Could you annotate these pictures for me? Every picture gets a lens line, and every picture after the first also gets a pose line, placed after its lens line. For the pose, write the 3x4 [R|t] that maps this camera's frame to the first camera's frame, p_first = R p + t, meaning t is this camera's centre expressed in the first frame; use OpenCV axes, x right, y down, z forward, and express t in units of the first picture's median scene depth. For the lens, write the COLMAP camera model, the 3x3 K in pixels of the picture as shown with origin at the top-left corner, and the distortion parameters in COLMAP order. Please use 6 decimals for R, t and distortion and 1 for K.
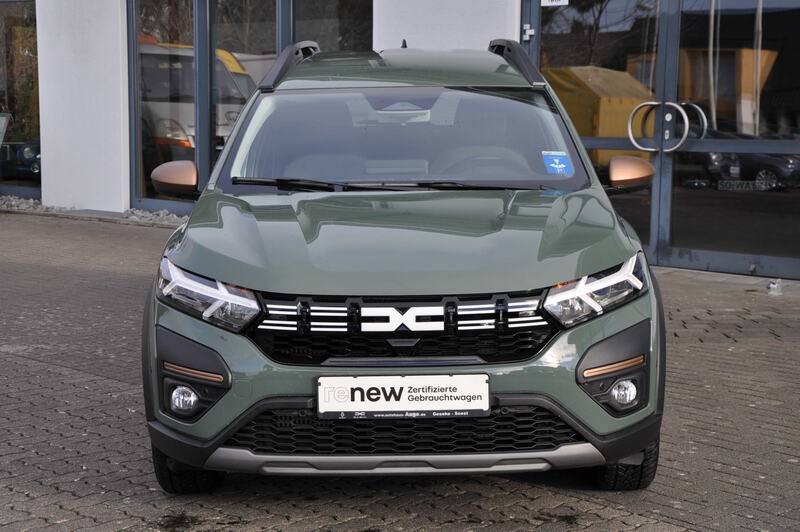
lens RADIAL K [[1547.2, 0, 400.0], [0, 1547.2, 266.0], [0, 0, 1]] dist [0.328896, 0.211578]
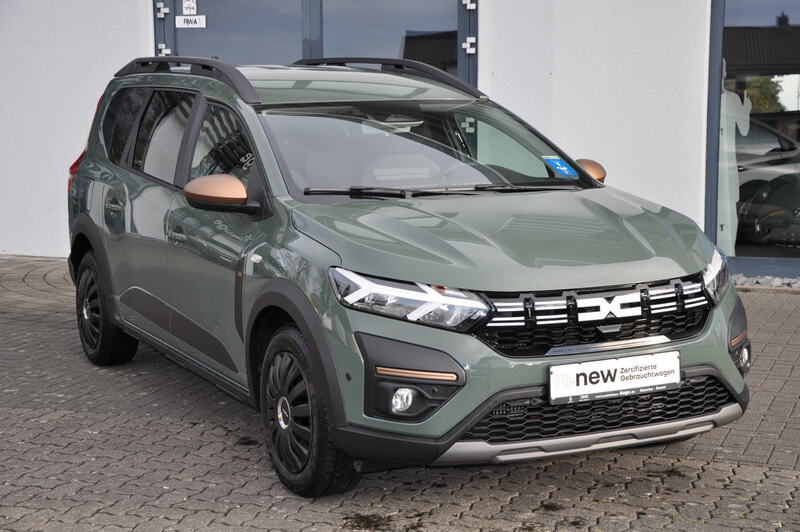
lens RADIAL K [[1396.0, 0, 400.0], [0, 1396.0, 266.0], [0, 0, 1]] dist [0.245217, 0.108170]
pose [[0.890560, -0.060189, 0.450865, -0.577177], [0.060489, 0.998074, 0.013761, -0.017726], [-0.450825, 0.015018, 0.892486, 0.175850]]
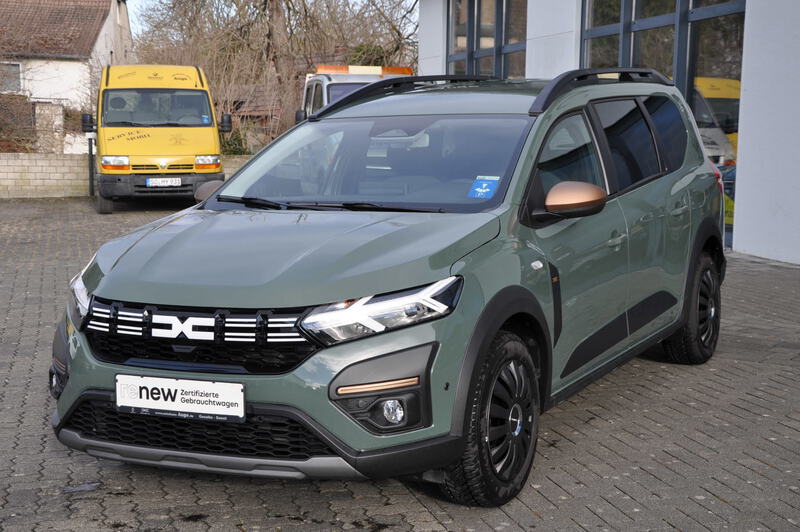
lens RADIAL K [[1280.7, 0, 400.0], [0, 1280.7, 266.0], [0, 0, 1]] dist [0.212619, 0.189458]
pose [[0.891376, 0.043426, -0.451181, 0.547759], [-0.041963, 0.999031, 0.013251, -0.027749], [0.451319, 0.007122, 0.892334, 0.252791]]
